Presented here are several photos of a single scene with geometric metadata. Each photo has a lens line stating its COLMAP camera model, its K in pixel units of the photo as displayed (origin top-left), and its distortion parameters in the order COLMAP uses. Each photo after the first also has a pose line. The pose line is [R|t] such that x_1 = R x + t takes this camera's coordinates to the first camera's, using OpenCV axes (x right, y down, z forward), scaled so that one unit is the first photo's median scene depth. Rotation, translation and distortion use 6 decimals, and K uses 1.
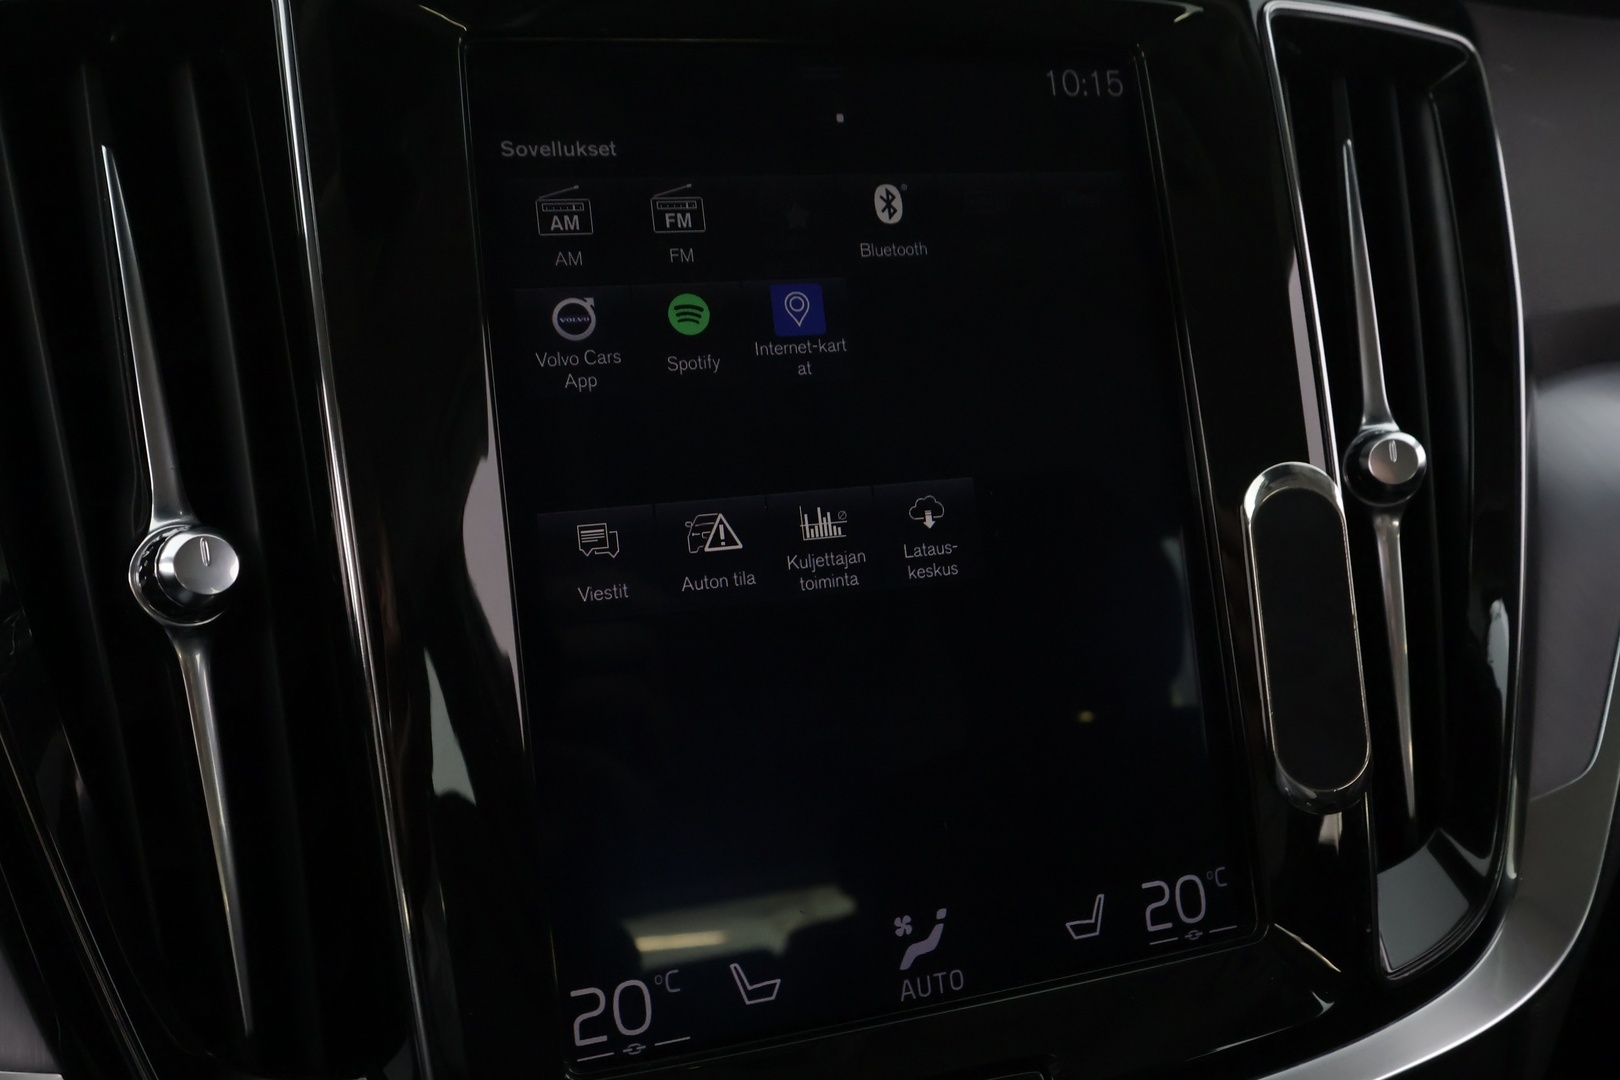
lens RADIAL K [[1450.0, 0, 819.4], [0, 1450.0, 529.2], [0, 0, 1]] dist [0.002147, -0.003645]
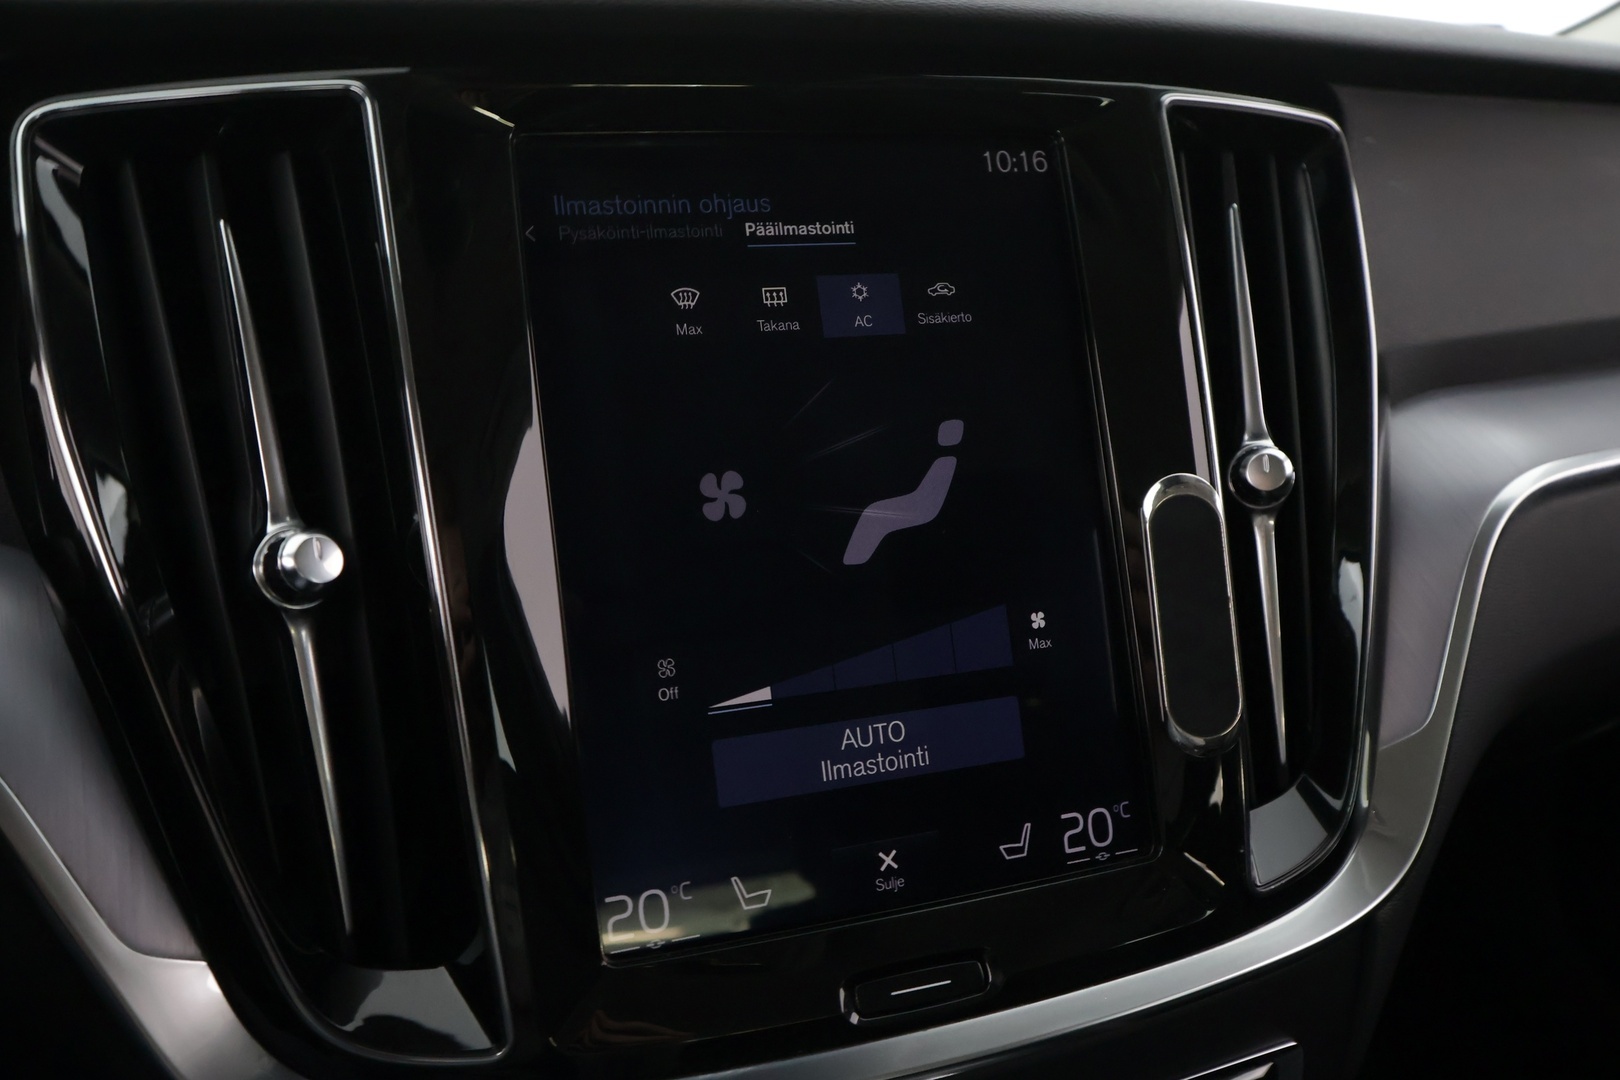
lens RADIAL K [[1356.3, 0, 797.4], [0, 1356.3, 542.6], [0, 0, 1]] dist [-0.009733, -0.003252]
pose [[0.999899, -0.003027, 0.013896, -0.017709], [0.002844, 0.999910, 0.013134, -0.003542], [-0.013935, -0.013094, 0.999817, -0.148668]]
